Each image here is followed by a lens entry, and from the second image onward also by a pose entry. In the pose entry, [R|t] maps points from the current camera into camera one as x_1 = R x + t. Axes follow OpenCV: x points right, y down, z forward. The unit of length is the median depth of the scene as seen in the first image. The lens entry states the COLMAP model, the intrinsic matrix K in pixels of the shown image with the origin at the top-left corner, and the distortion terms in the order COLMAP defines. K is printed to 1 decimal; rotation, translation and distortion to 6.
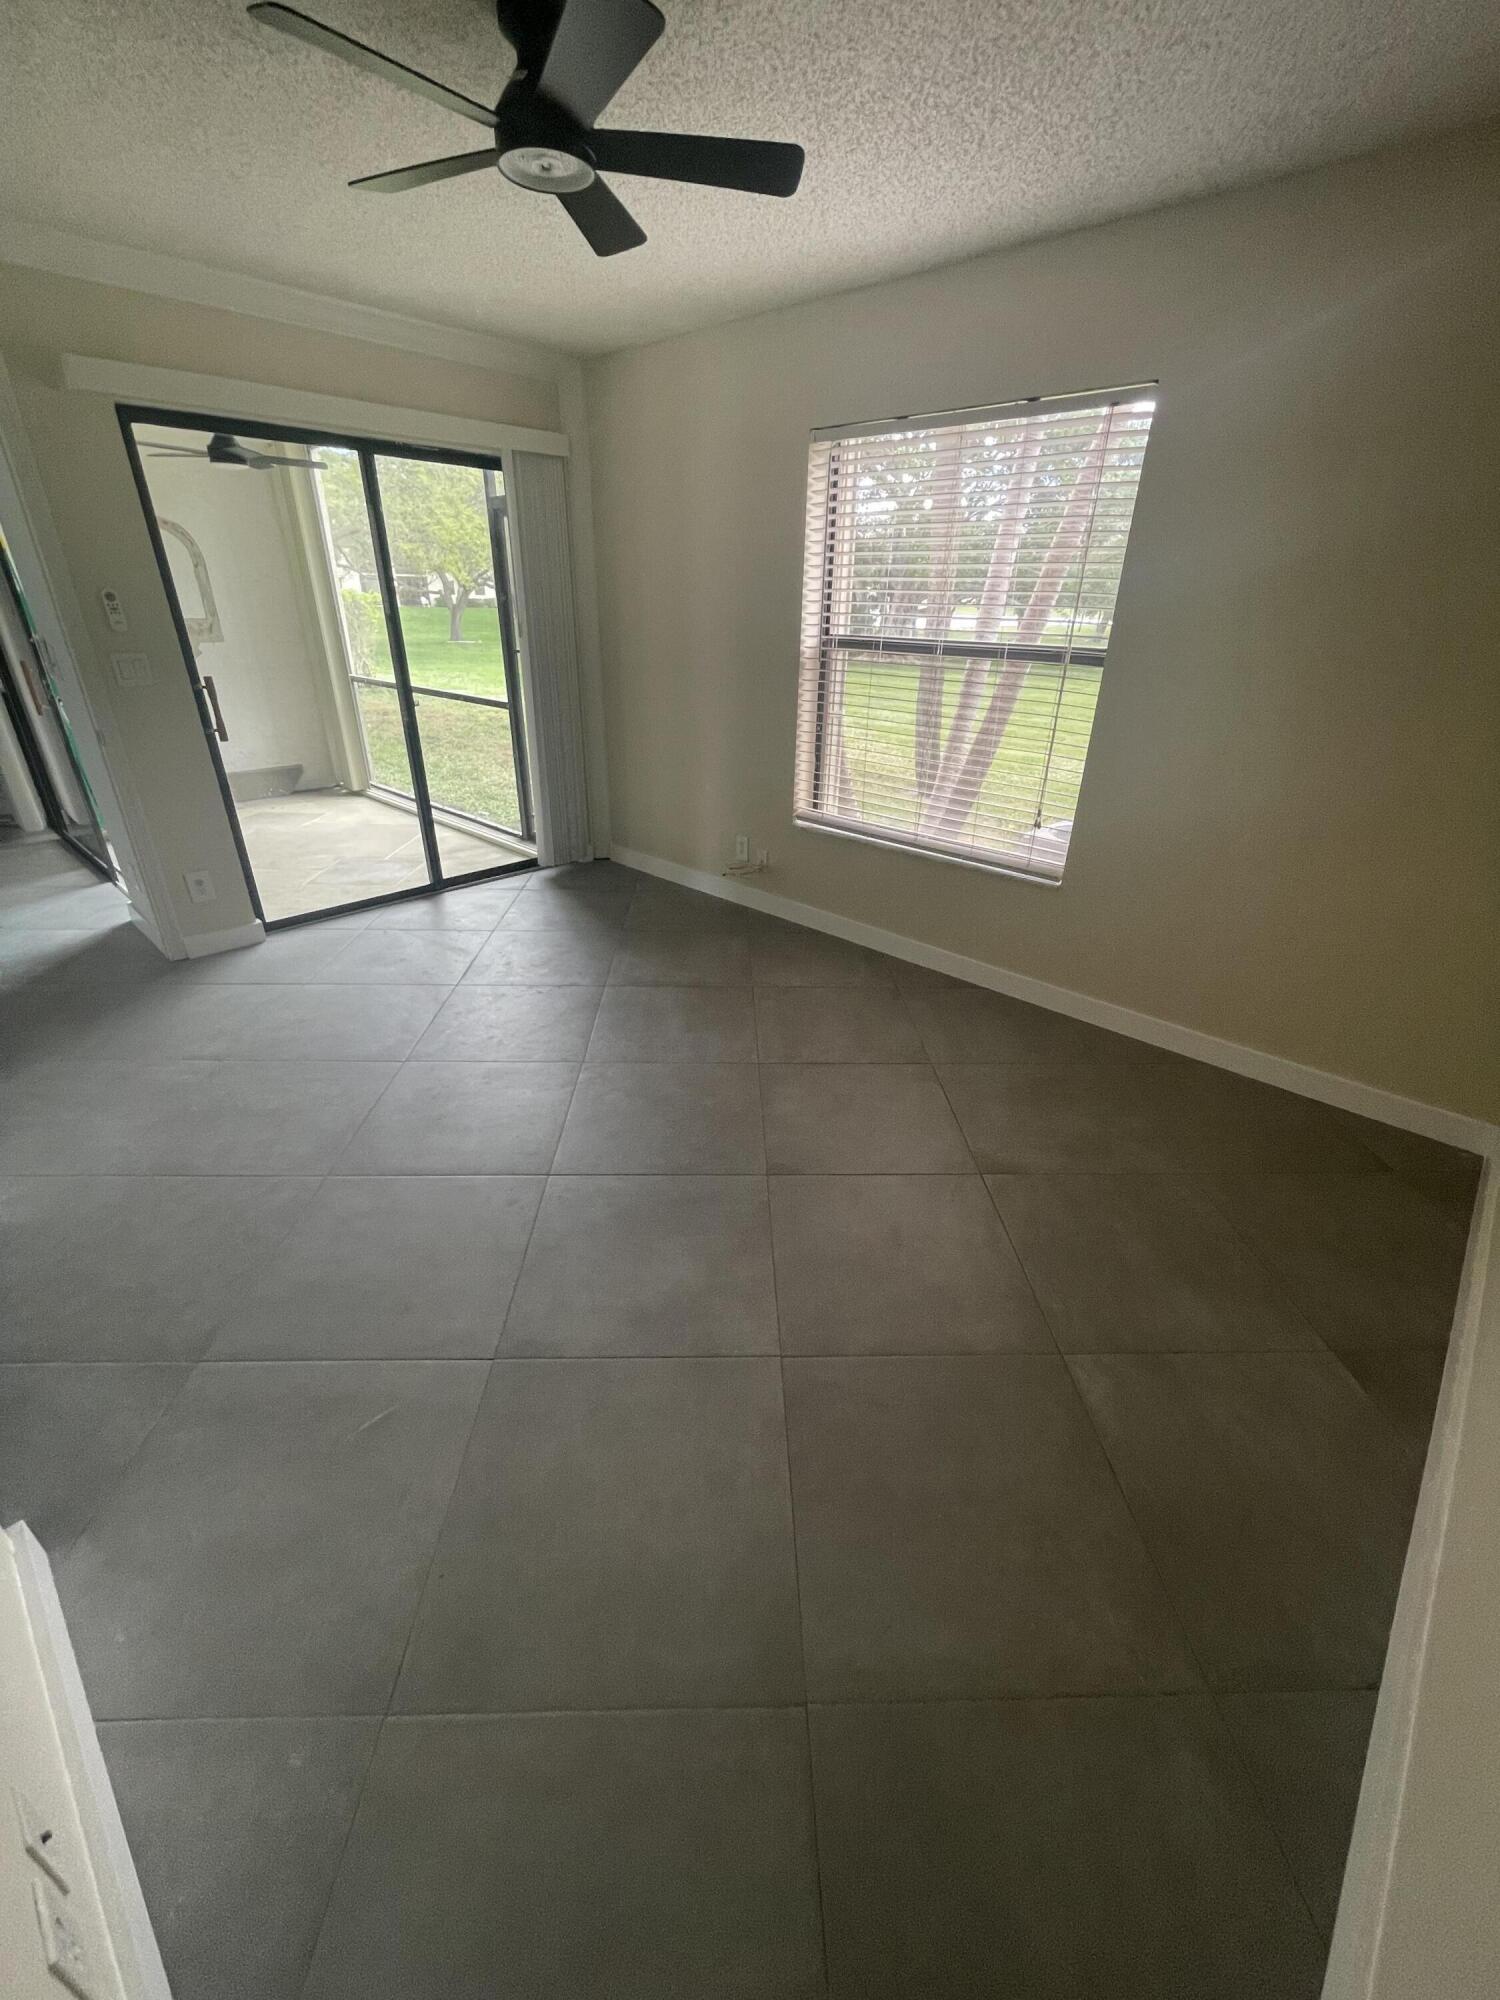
lens RADIAL K [[809.8, 0, 749.0], [0, 809.8, 1002.5], [0, 0, 1]] dist [-0.001152, 0.000162]
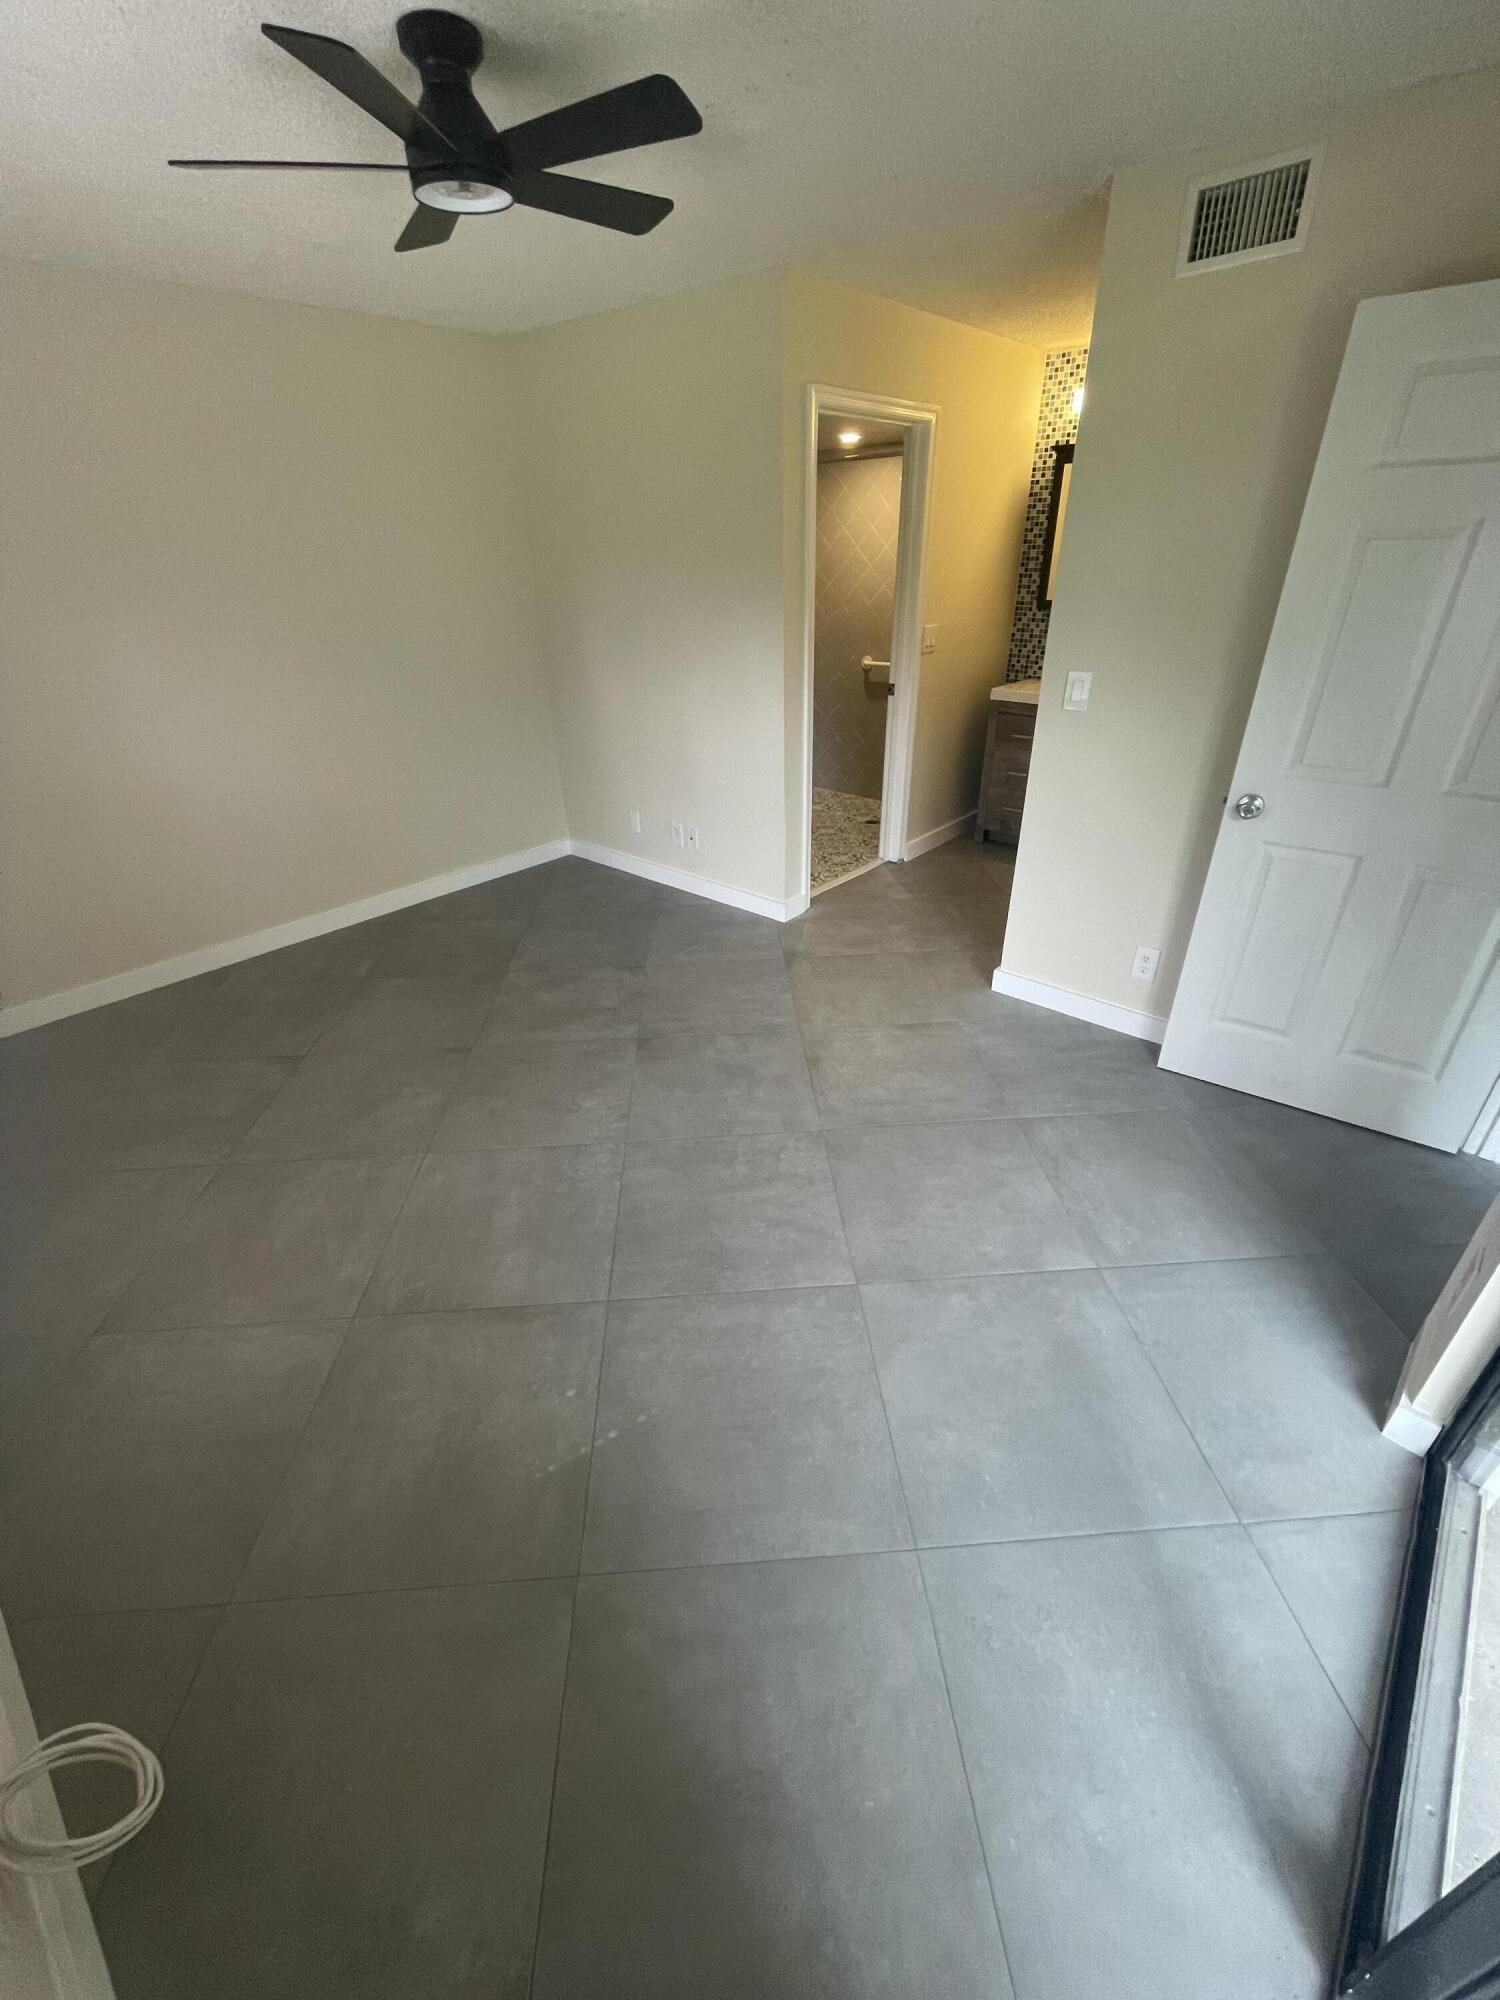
lens RADIAL K [[809.8, 0, 749.0], [0, 809.8, 1002.5], [0, 0, 1]] dist [-0.001152, 0.000162]
pose [[-0.999382, 0.026915, -0.022617, -0.309193], [-0.003836, 0.556002, 0.831172, -0.716696], [0.034947, 0.830745, -0.555556, 1.301365]]
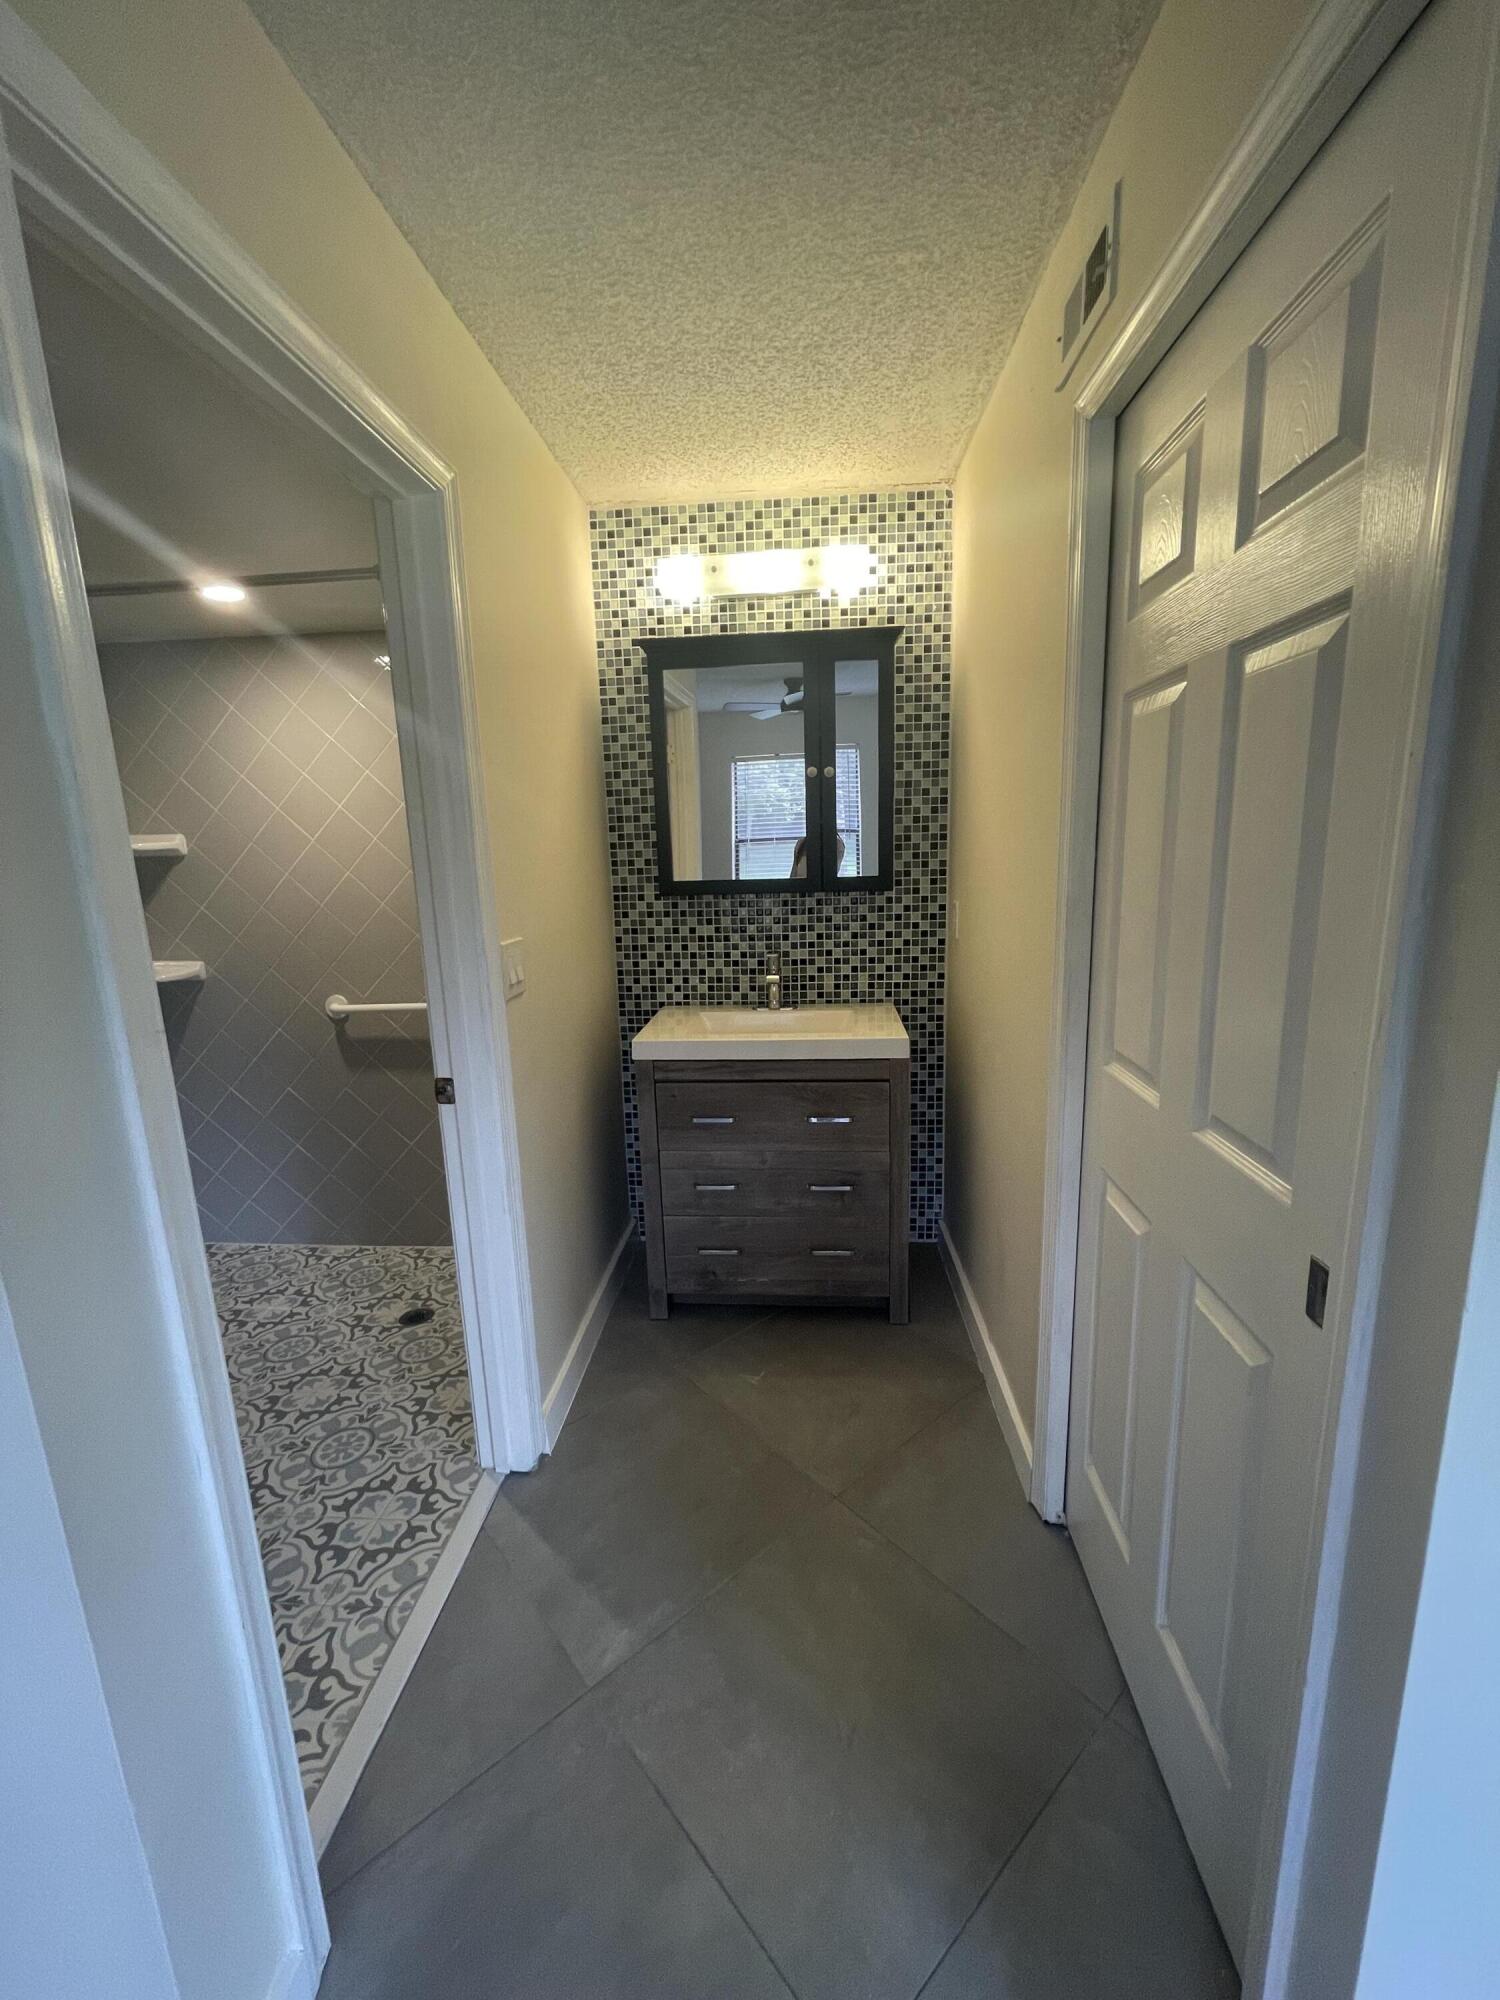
lens RADIAL K [[809.8, 0, 749.0], [0, 809.8, 1002.5], [0, 0, 1]] dist [-0.001152, 0.000162]
pose [[-0.775434, 0.140320, -0.615640, -0.428645], [-0.262478, 0.815132, 0.516397, -0.245795], [0.574288, 0.562024, -0.595250, 0.495940]]
